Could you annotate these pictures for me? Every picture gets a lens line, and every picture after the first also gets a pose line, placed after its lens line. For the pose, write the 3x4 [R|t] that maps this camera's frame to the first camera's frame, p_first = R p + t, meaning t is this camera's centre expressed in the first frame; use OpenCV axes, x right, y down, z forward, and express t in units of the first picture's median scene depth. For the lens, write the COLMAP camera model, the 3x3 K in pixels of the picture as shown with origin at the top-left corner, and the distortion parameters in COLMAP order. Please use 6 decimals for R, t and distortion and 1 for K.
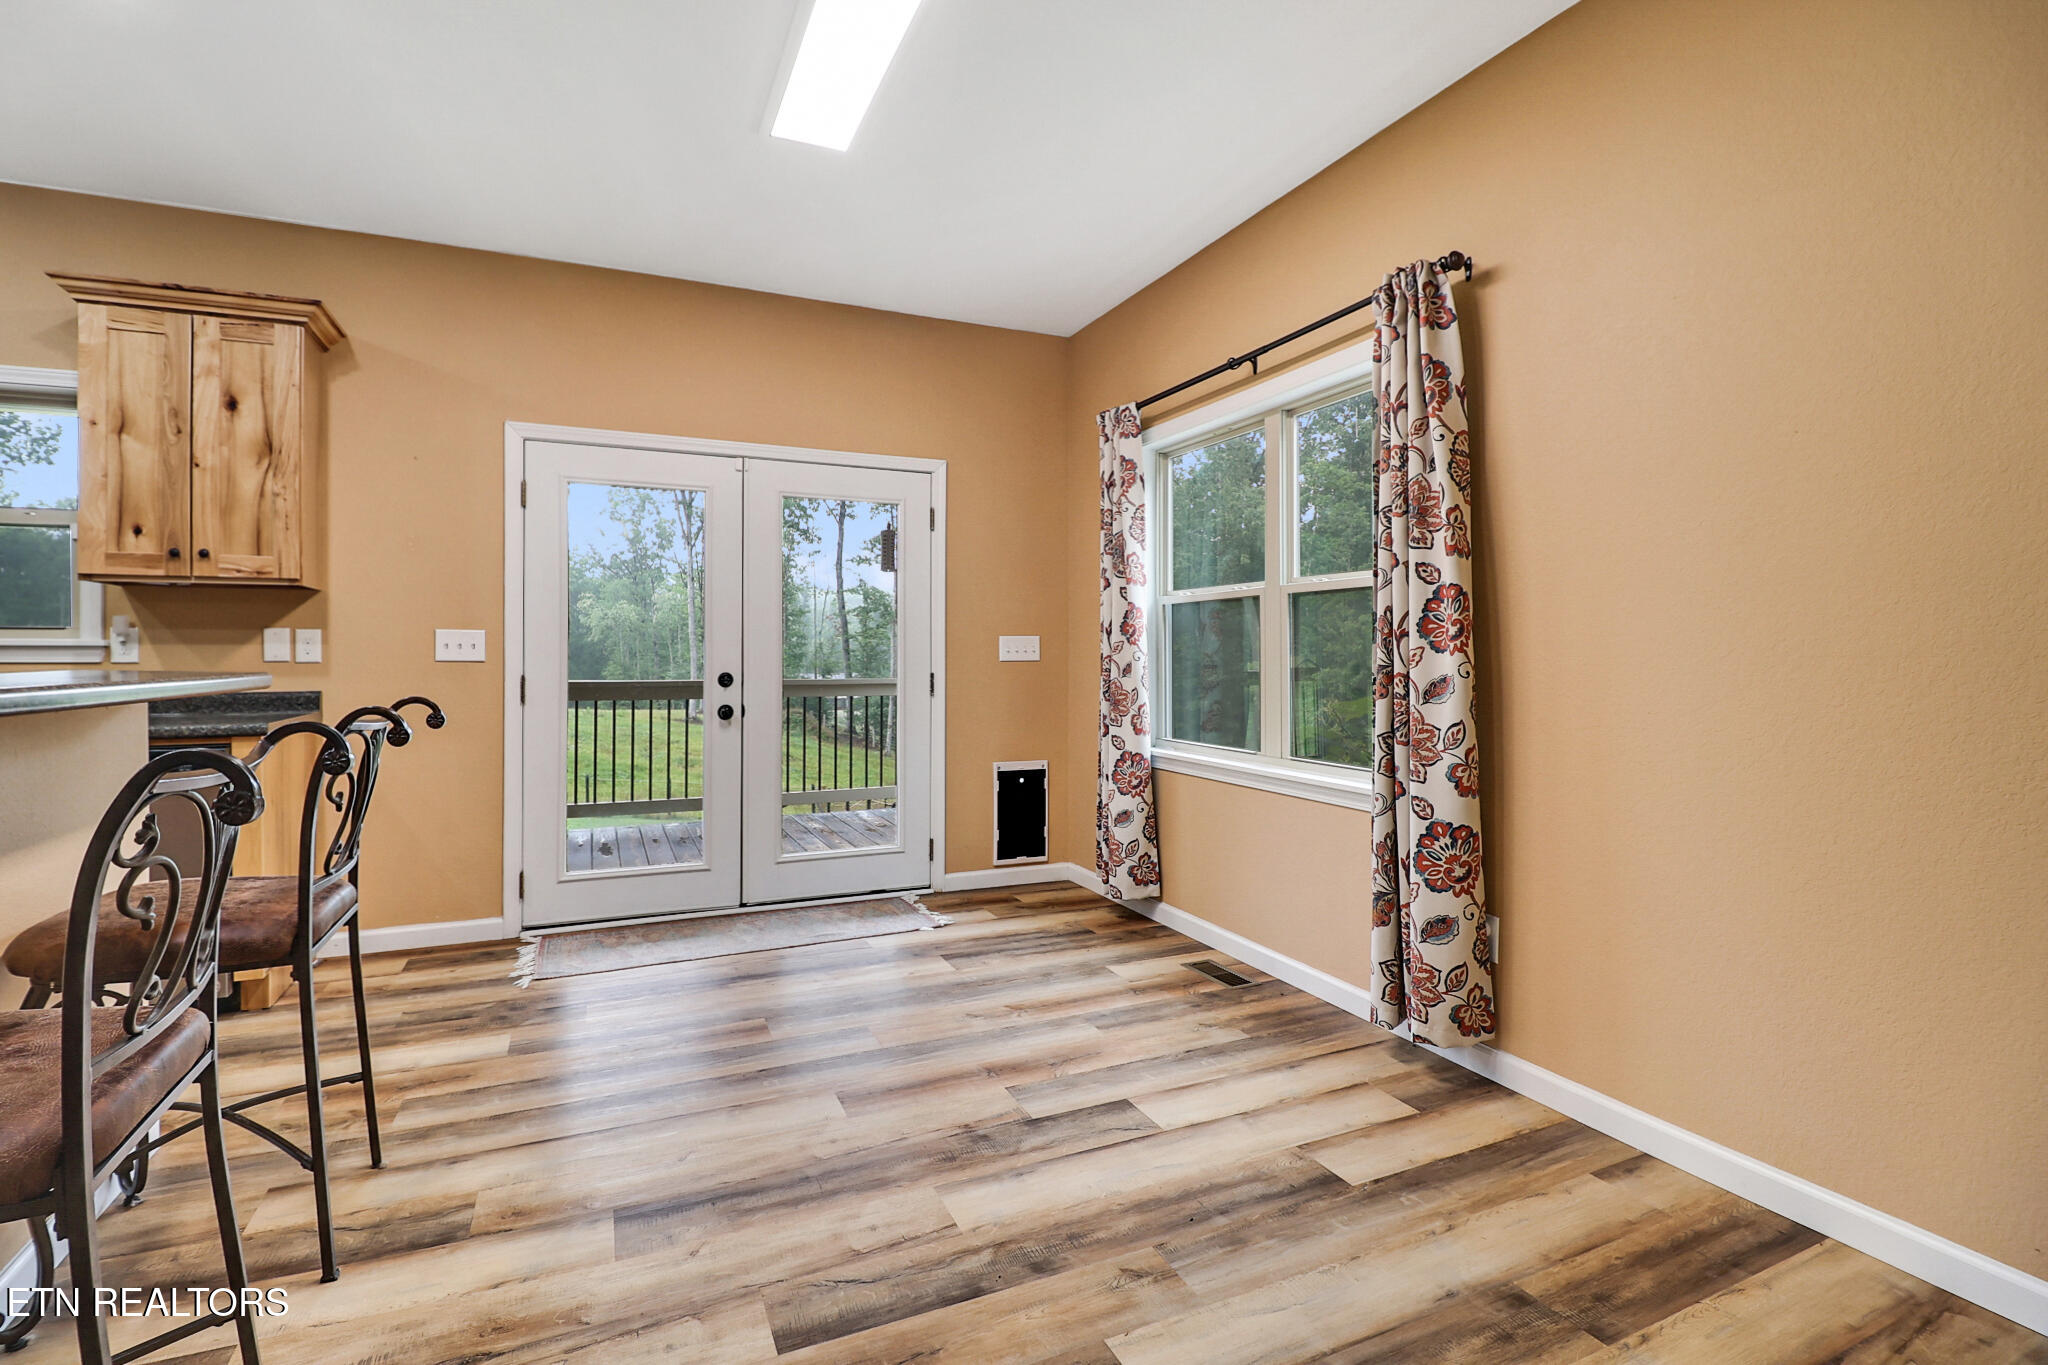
lens RADIAL K [[936.6, 0, 995.2], [0, 936.6, 649.5], [0, 0, 1]] dist [0.003862, -0.015848]
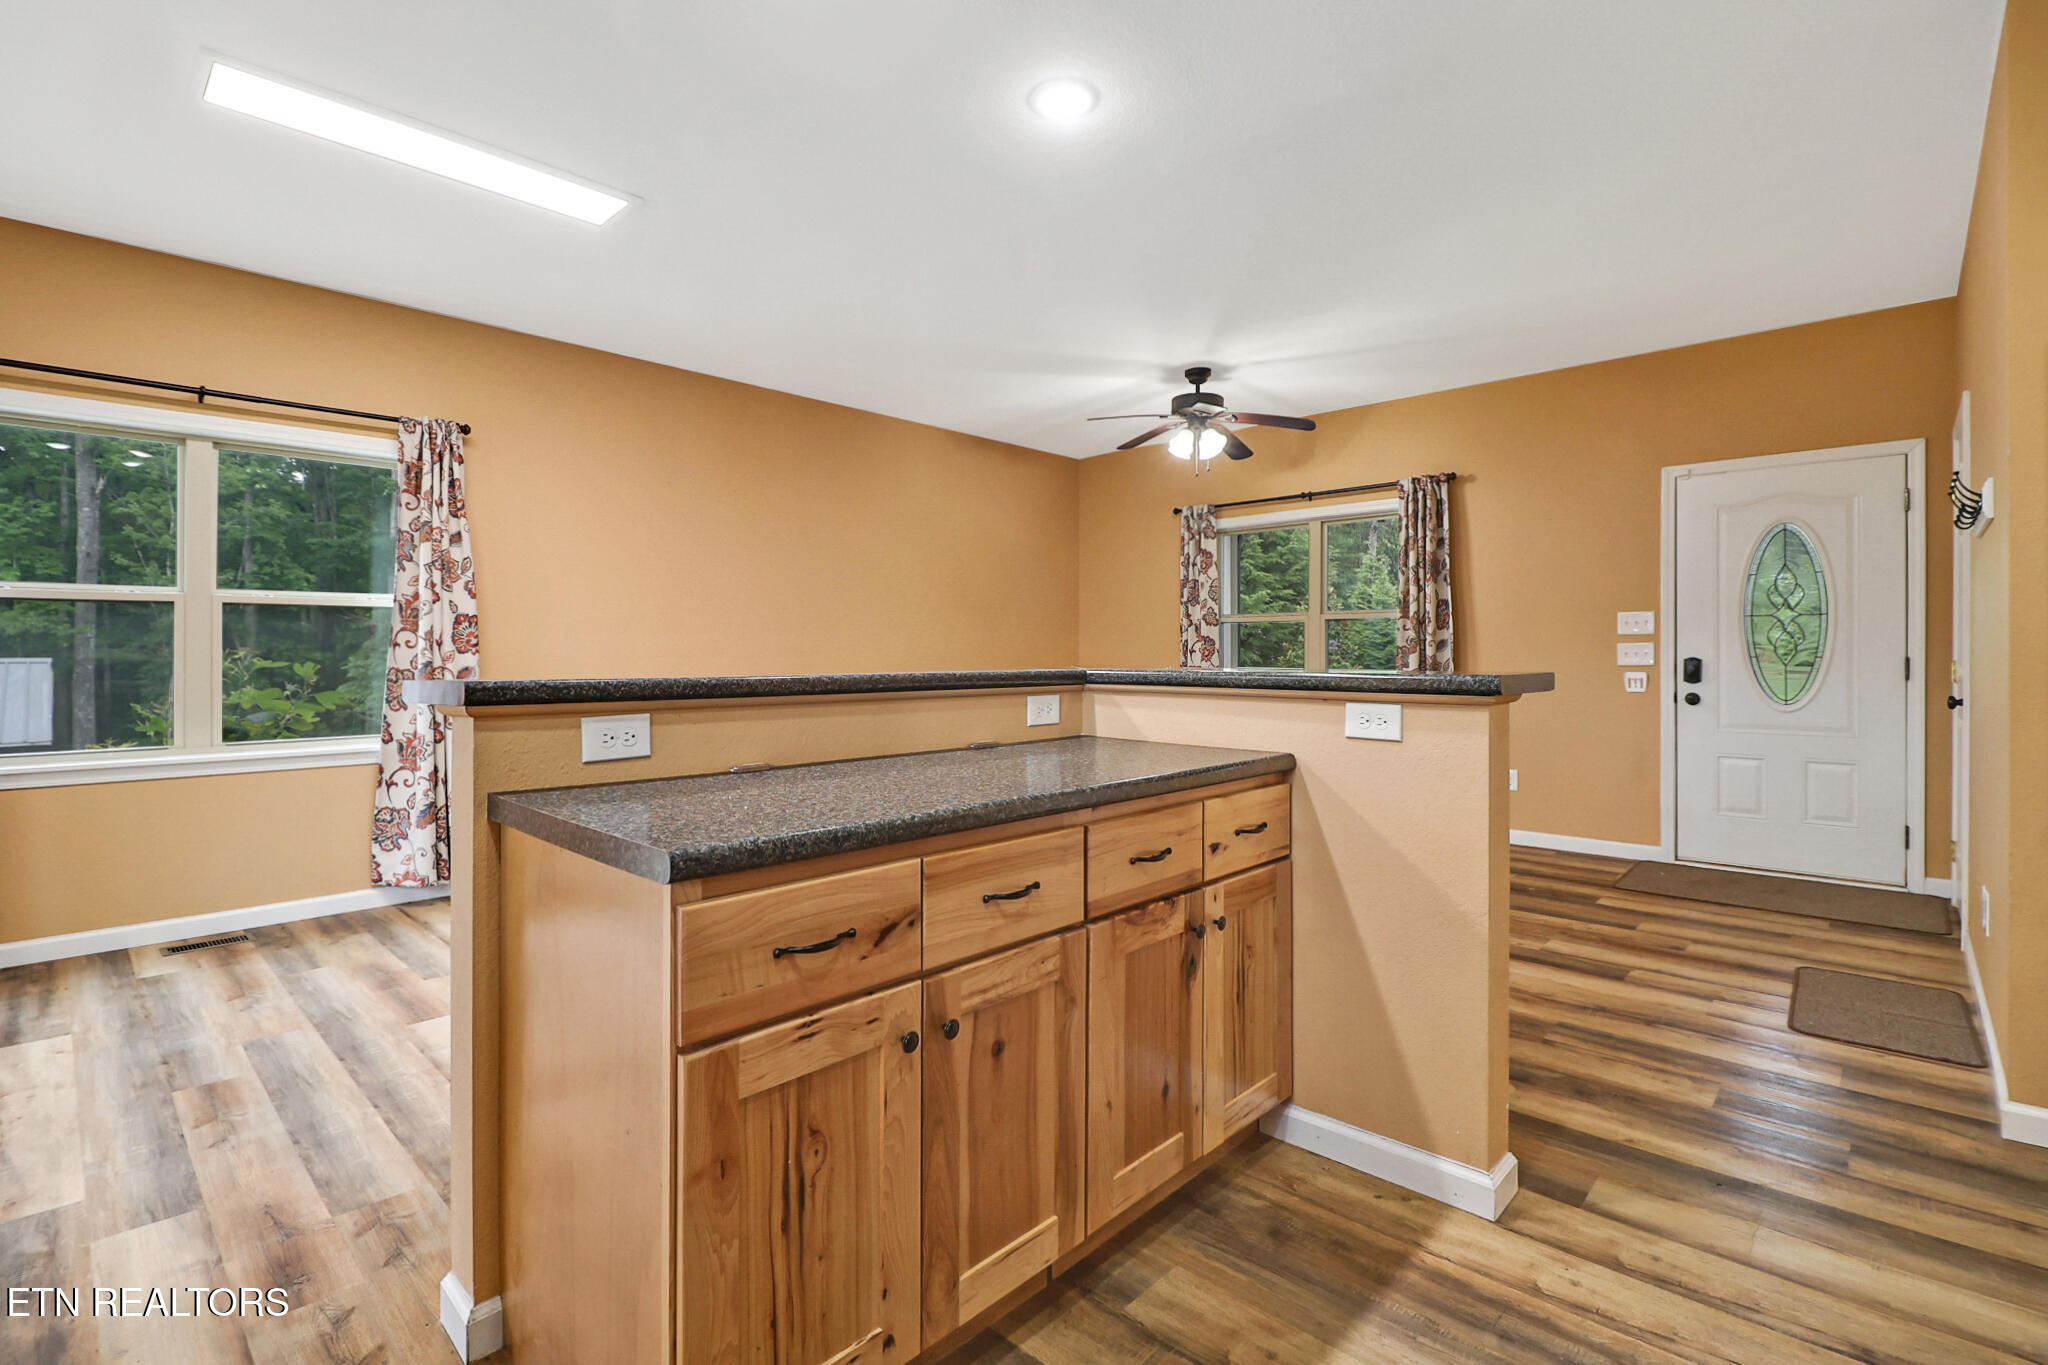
lens RADIAL K [[936.8, 0, 1004.9], [0, 936.8, 655.0], [0, 0, 1]] dist [-0.001446, -0.017079]
pose [[-0.389252, -0.002403, 0.921128, -1.136949], [-0.003920, 0.999992, 0.000952, 0.000396], [-0.921123, -0.003241, -0.389258, 0.559352]]
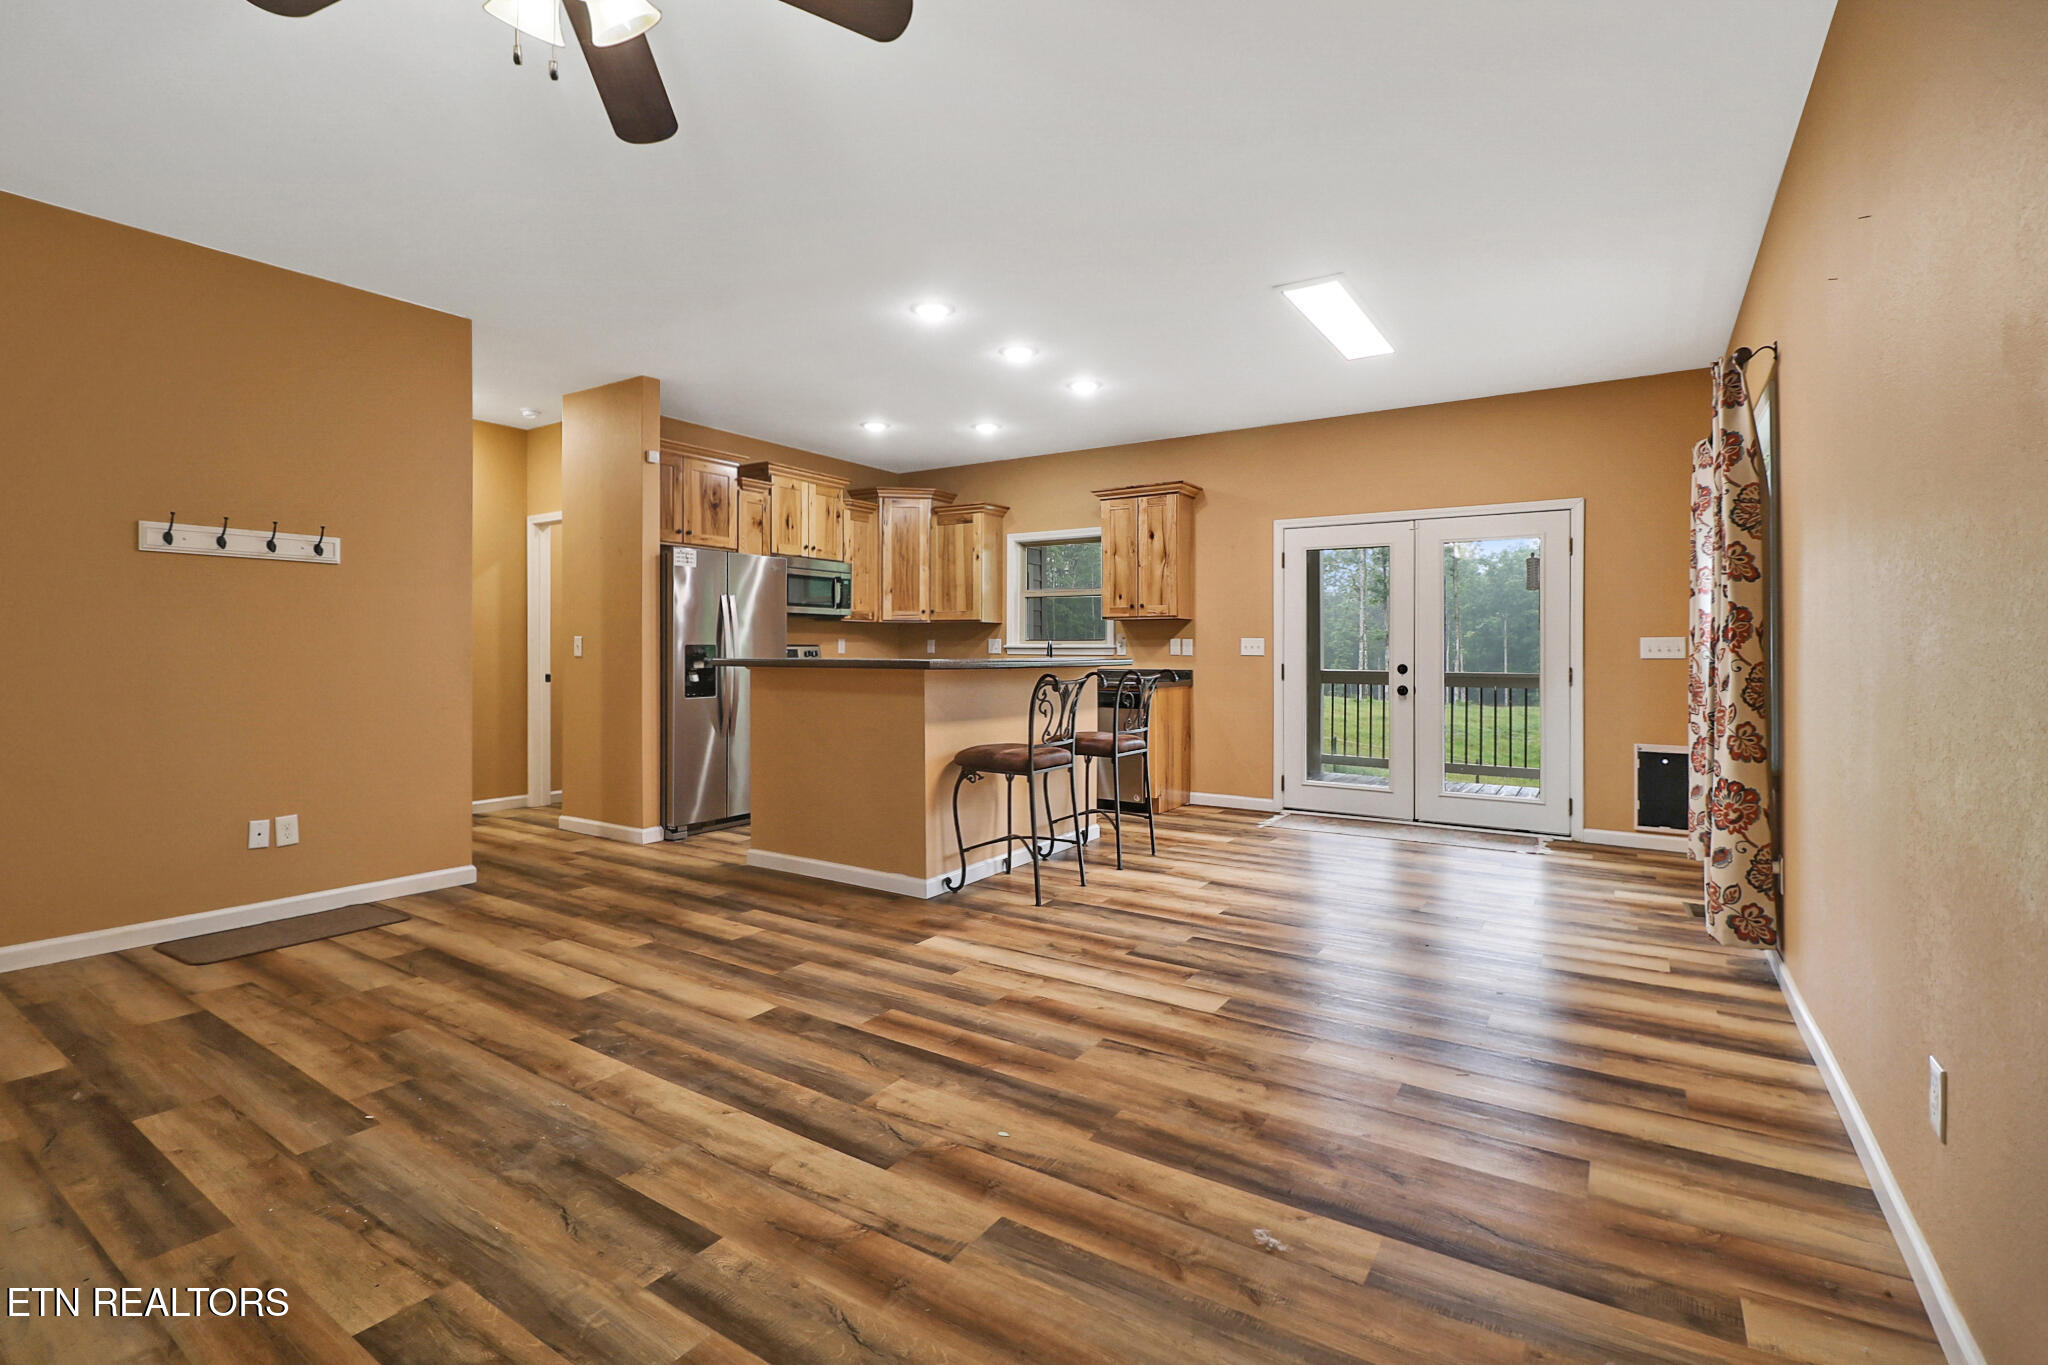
lens RADIAL K [[936.8, 0, 1004.9], [0, 936.8, 655.0], [0, 0, 1]] dist [-0.001446, -0.017079]
pose [[0.546312, 0.005283, -0.837565, 0.784930], [0.002255, 0.999967, 0.007779, -0.004717], [0.837579, -0.006138, 0.546282, -0.455189]]
